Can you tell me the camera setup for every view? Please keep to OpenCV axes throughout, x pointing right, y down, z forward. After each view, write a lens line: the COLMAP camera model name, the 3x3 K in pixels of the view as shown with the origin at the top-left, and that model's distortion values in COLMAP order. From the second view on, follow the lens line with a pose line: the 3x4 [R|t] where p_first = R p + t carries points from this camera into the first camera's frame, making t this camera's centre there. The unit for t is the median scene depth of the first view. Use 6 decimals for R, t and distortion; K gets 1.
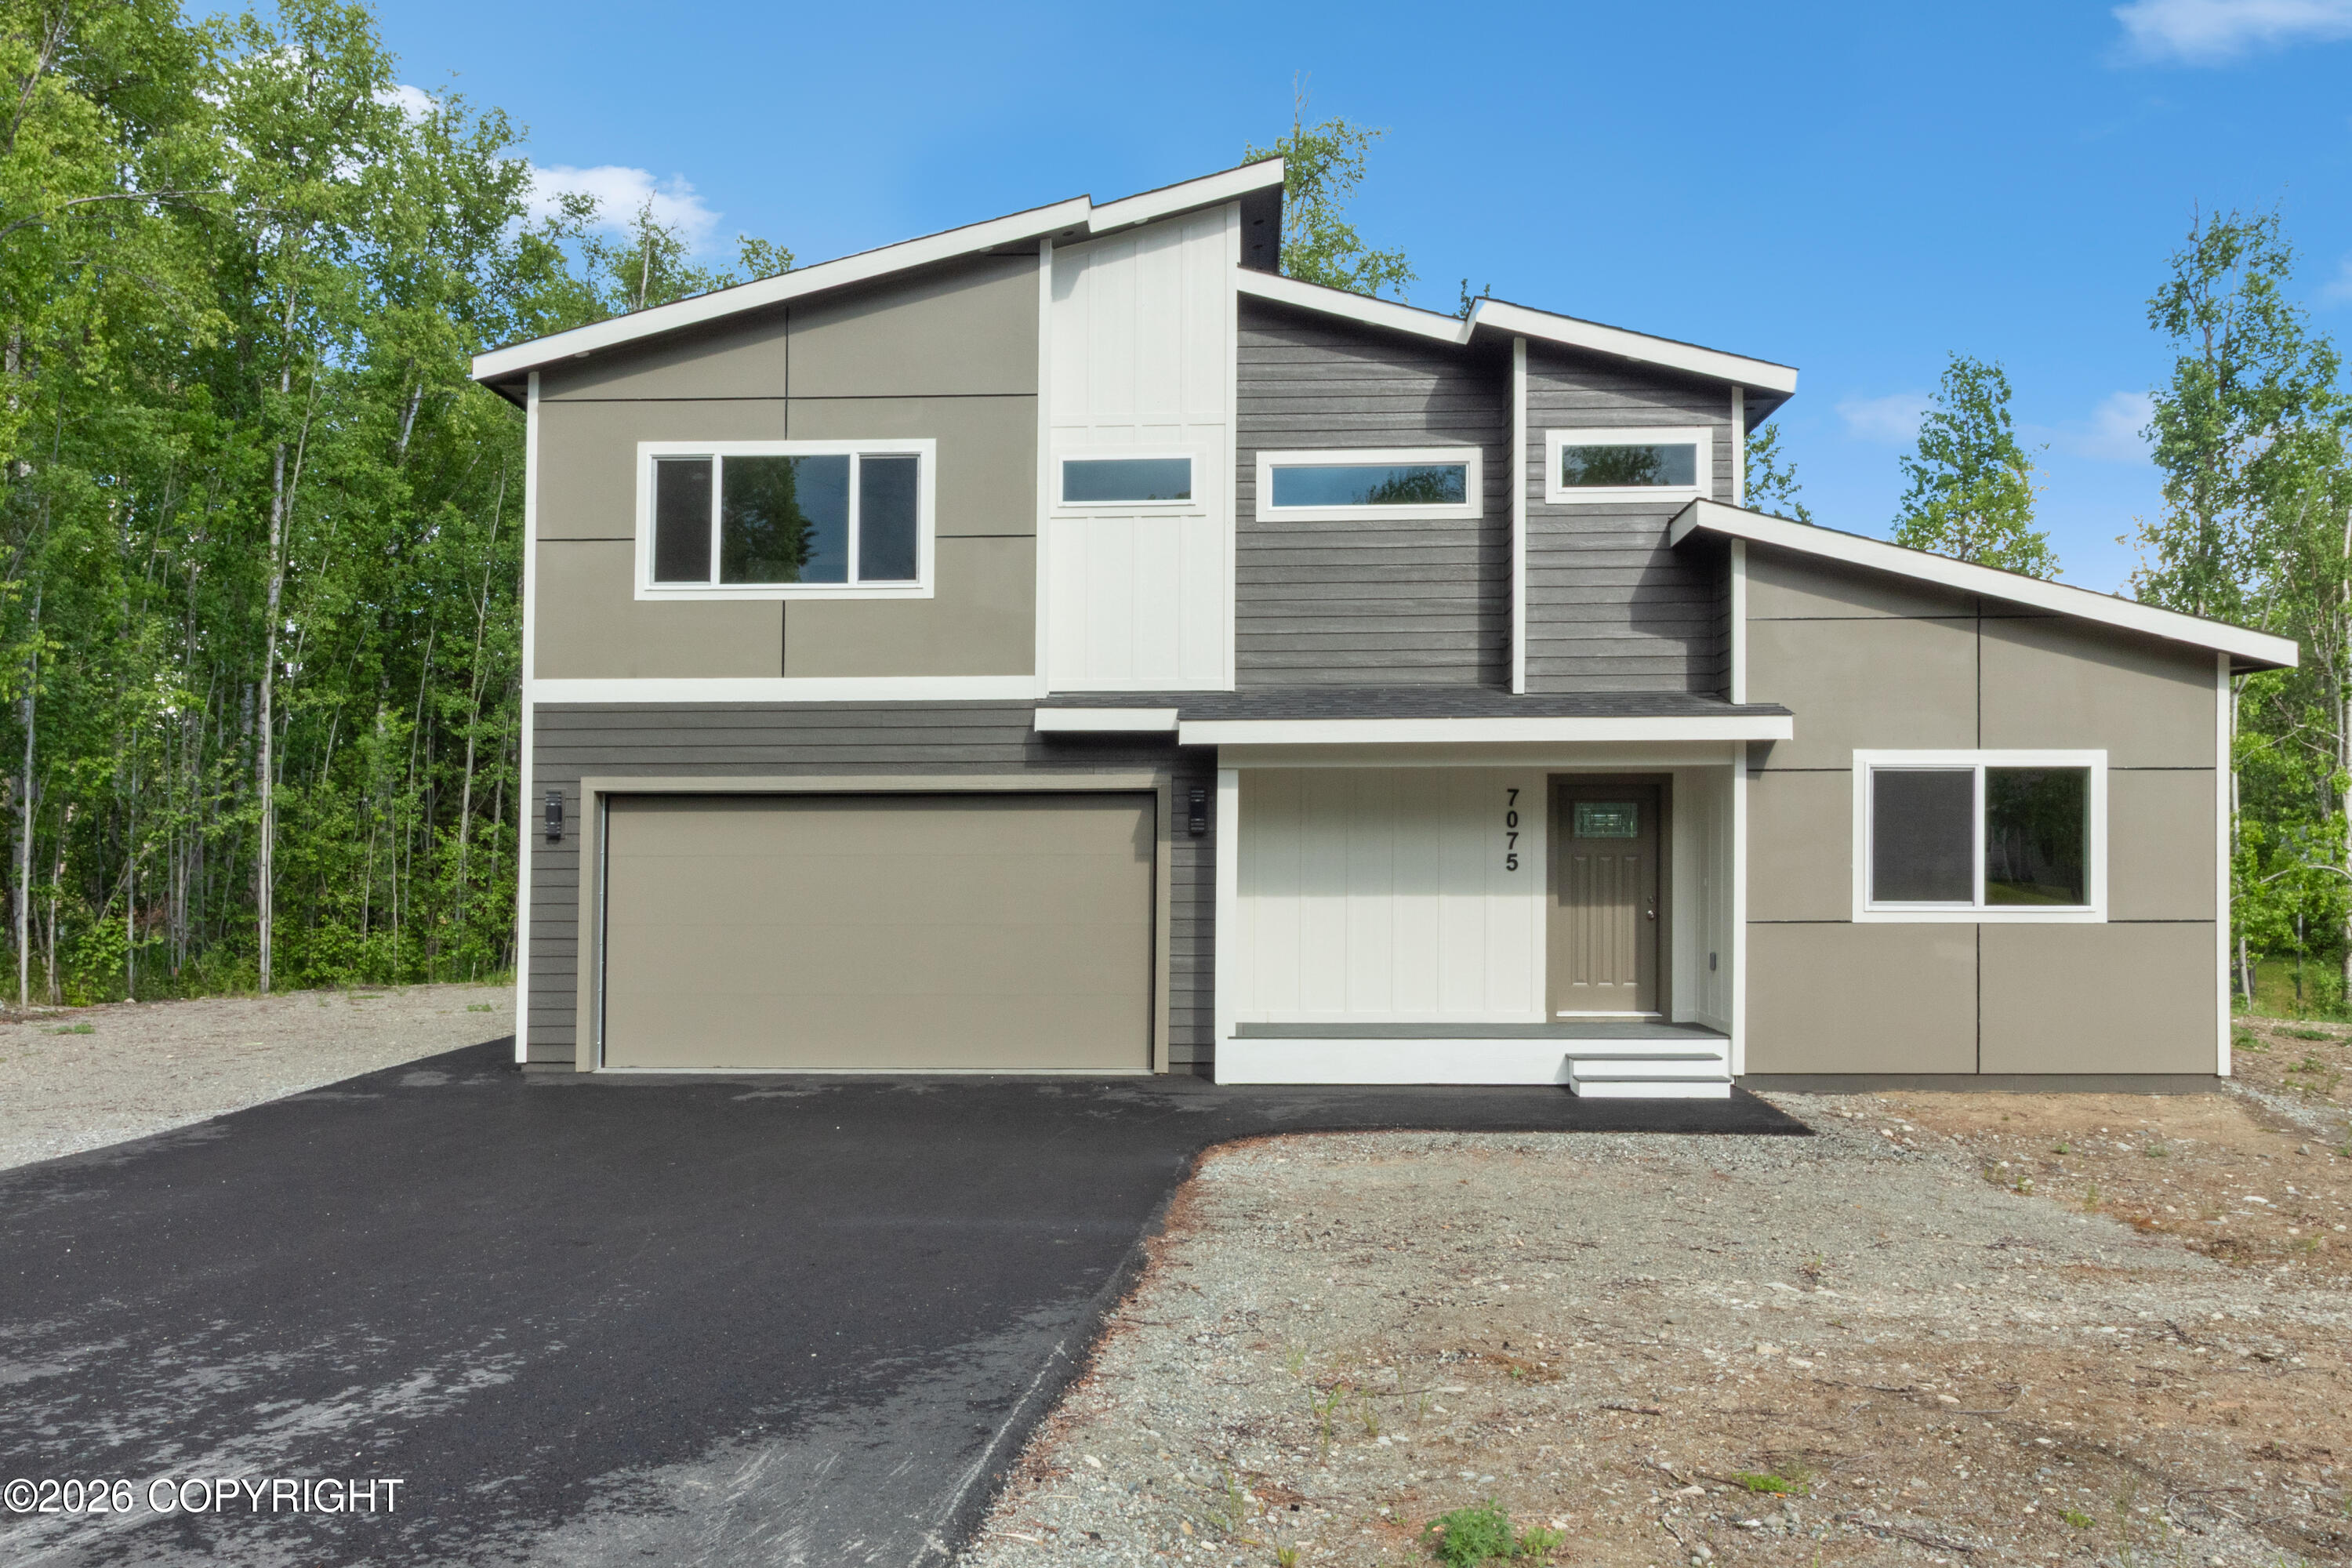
lens RADIAL K [[1688.1, 0, 1163.7], [0, 1688.1, 814.8], [0, 0, 1]] dist [0.000240, -0.001167]
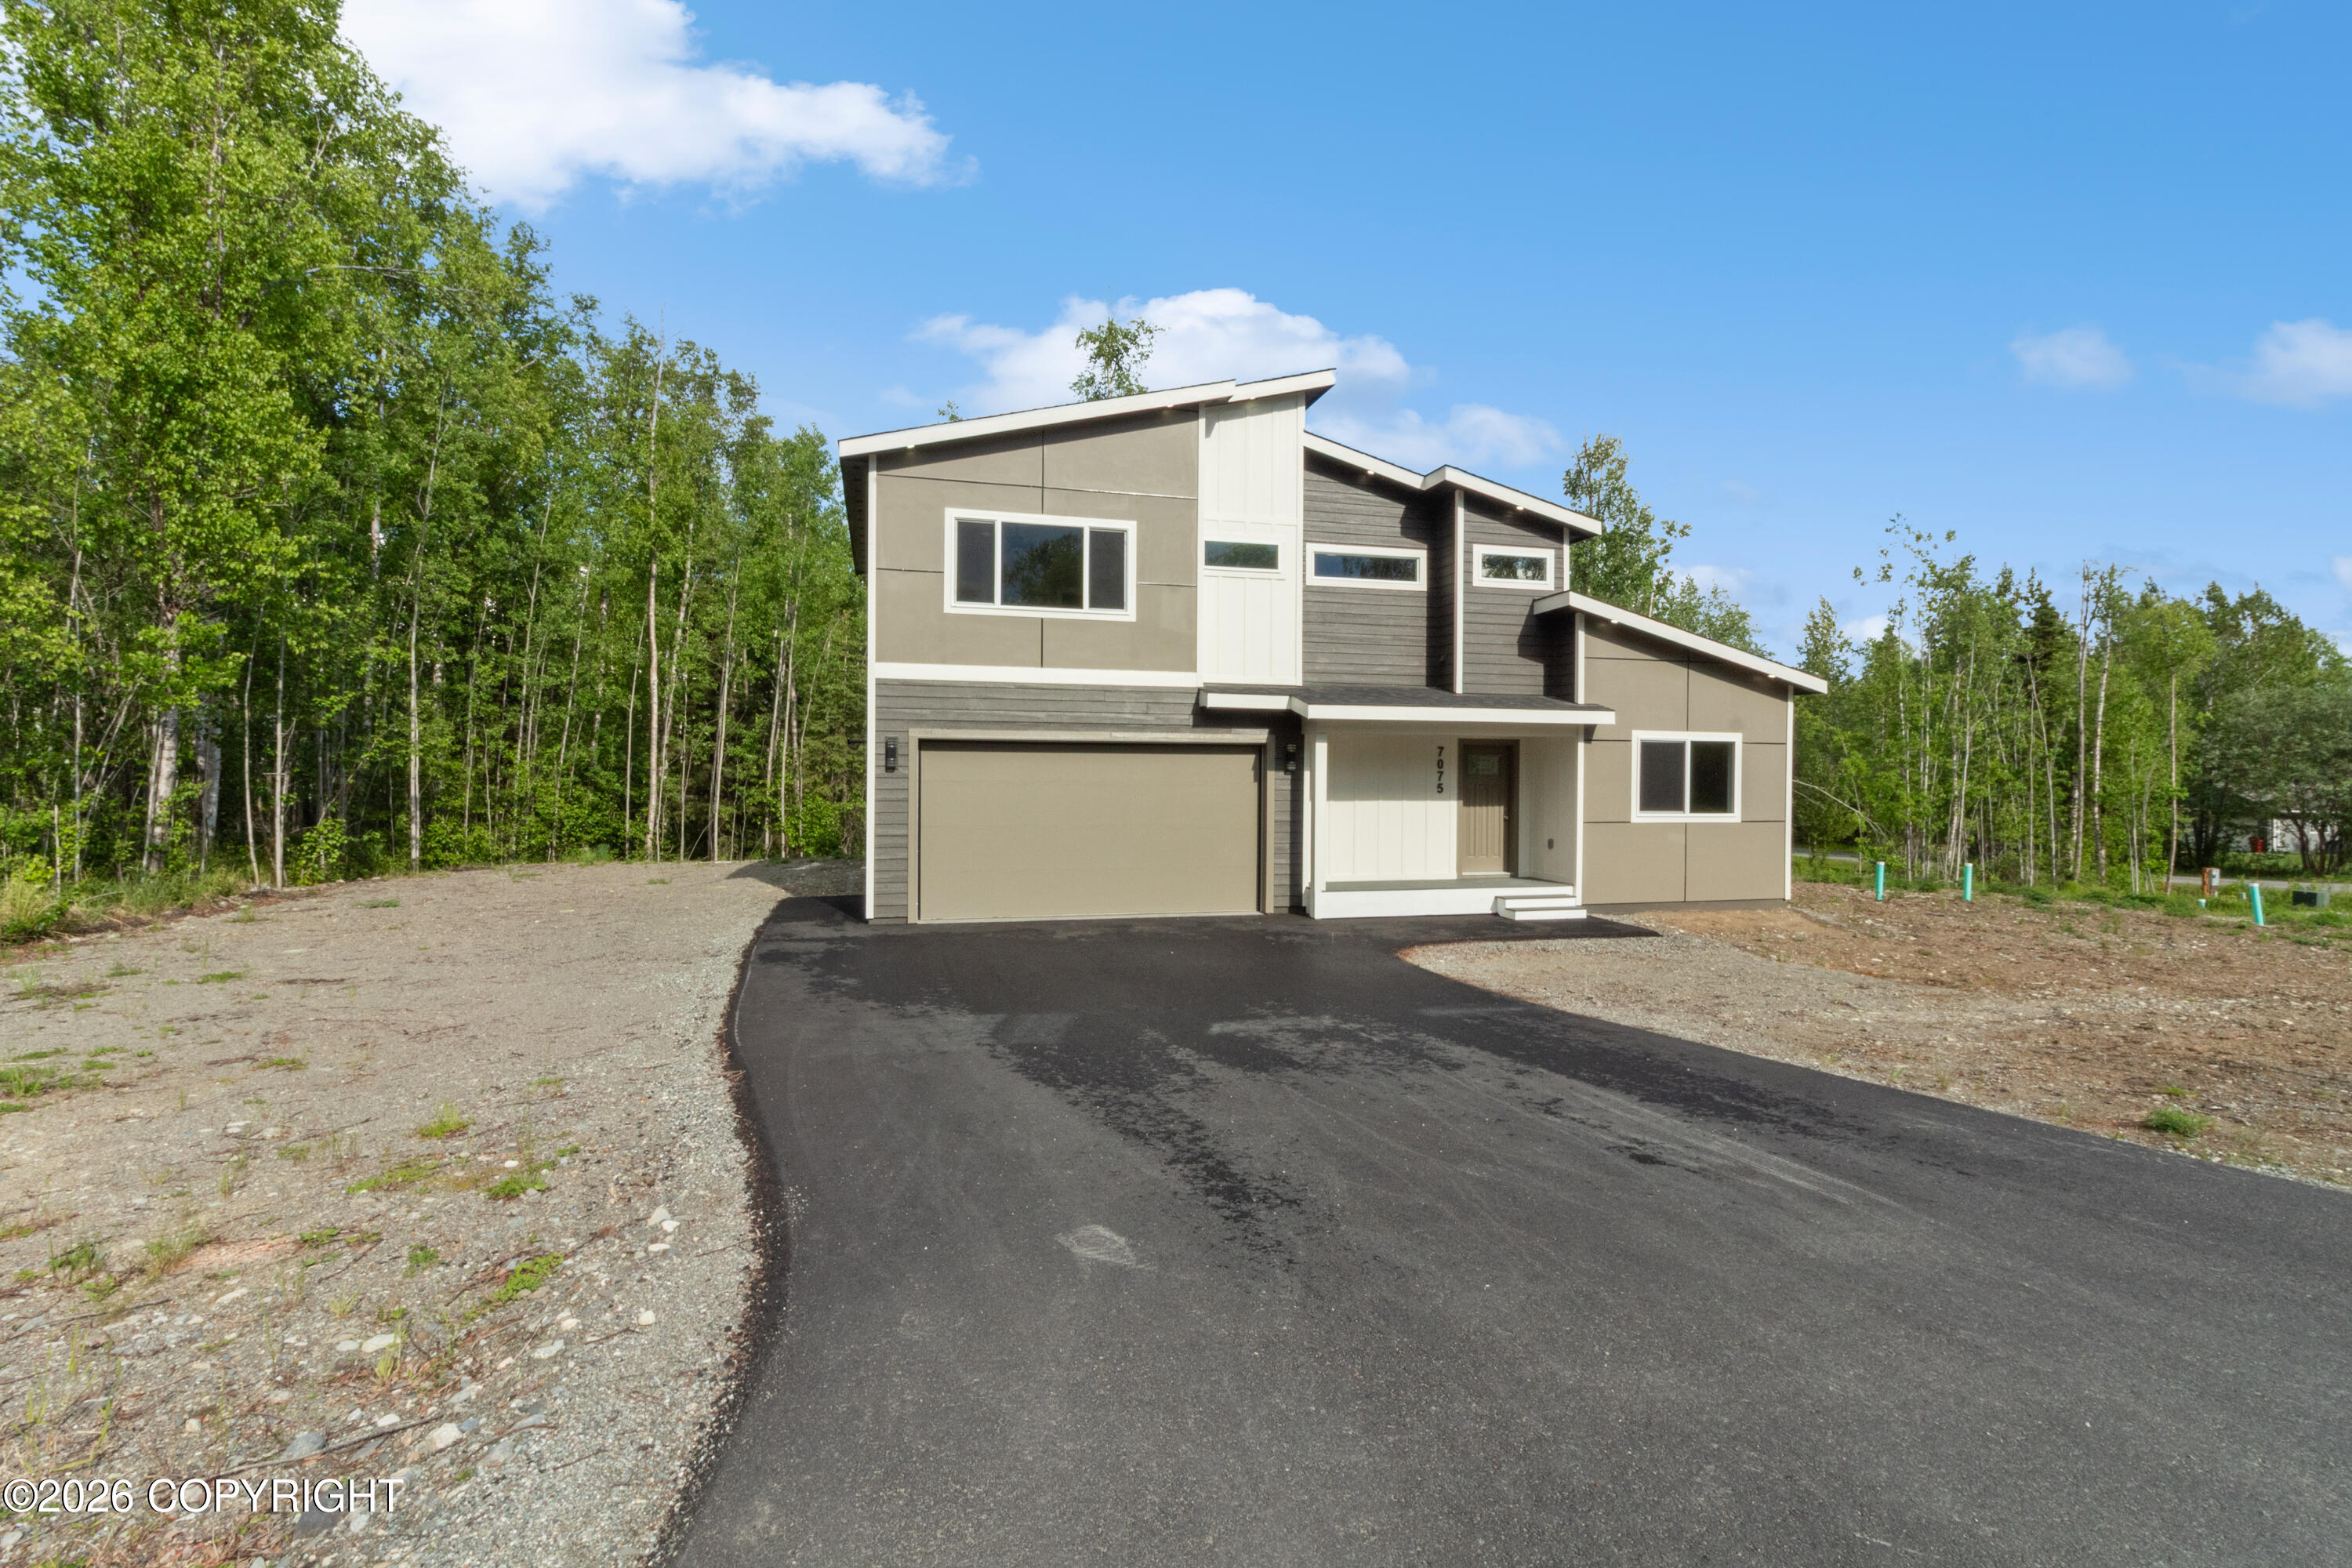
lens RADIAL K [[1068.6, 0, 1174.1], [0, 1068.6, 773.2], [0, 0, 1]] dist [0.003759, 0.000109]
pose [[0.955829, 0.010202, 0.293747, -0.397572], [-0.017799, 0.999572, 0.023201, -0.008864], [-0.293385, -0.027404, 0.955602, 0.016319]]
